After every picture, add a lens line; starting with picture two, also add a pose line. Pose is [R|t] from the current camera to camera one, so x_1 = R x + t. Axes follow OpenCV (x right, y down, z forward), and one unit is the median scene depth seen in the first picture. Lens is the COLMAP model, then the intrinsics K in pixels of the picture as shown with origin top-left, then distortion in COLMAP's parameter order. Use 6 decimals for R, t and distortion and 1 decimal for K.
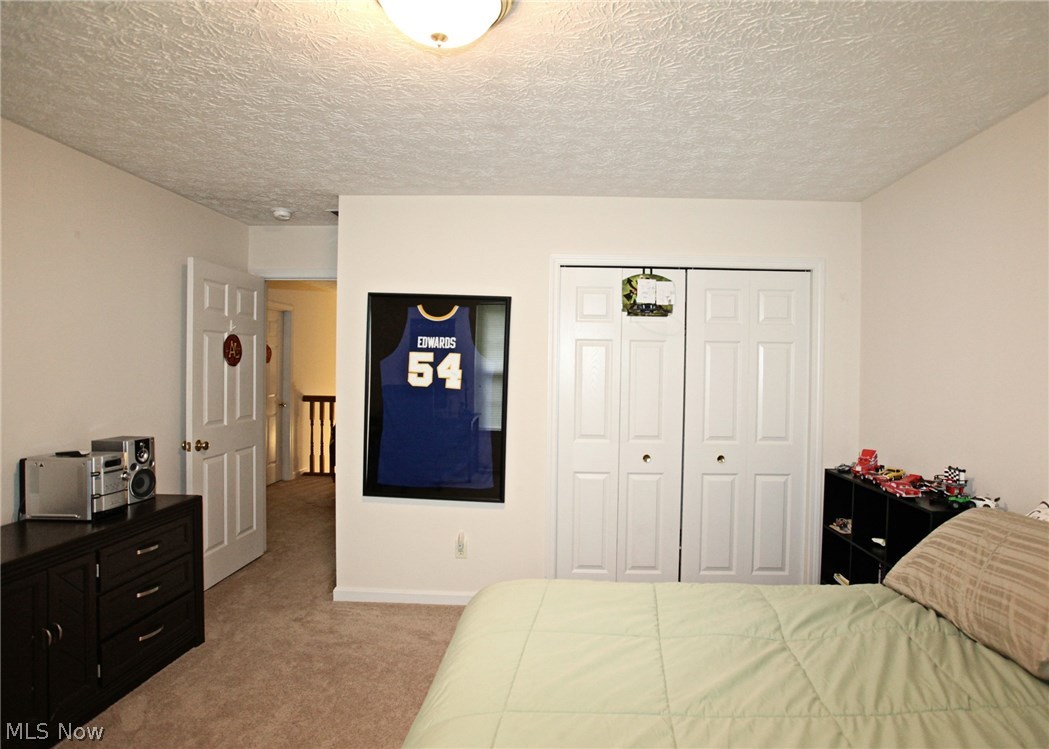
lens RADIAL K [[553.1, 0, 577.9], [0, 553.1, 375.2], [0, 0, 1]] dist [-0.072097, 0.028259]
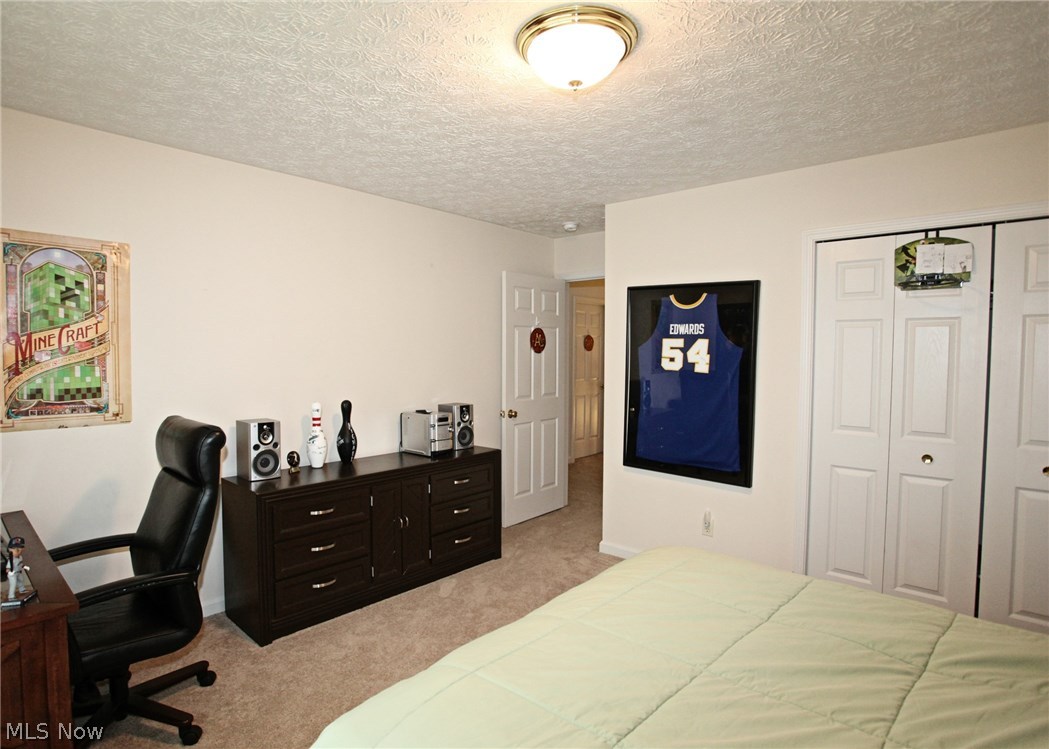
lens RADIAL K [[553.1, 0, 522.0], [0, 553.1, 376.7], [0, 0, 1]] dist [-0.072097, 0.028259]
pose [[0.764599, 0.016895, -0.644285, 0.185454], [0.000248, 0.999649, 0.026508, 0.004235], [0.644506, -0.020428, 0.764326, -0.016391]]
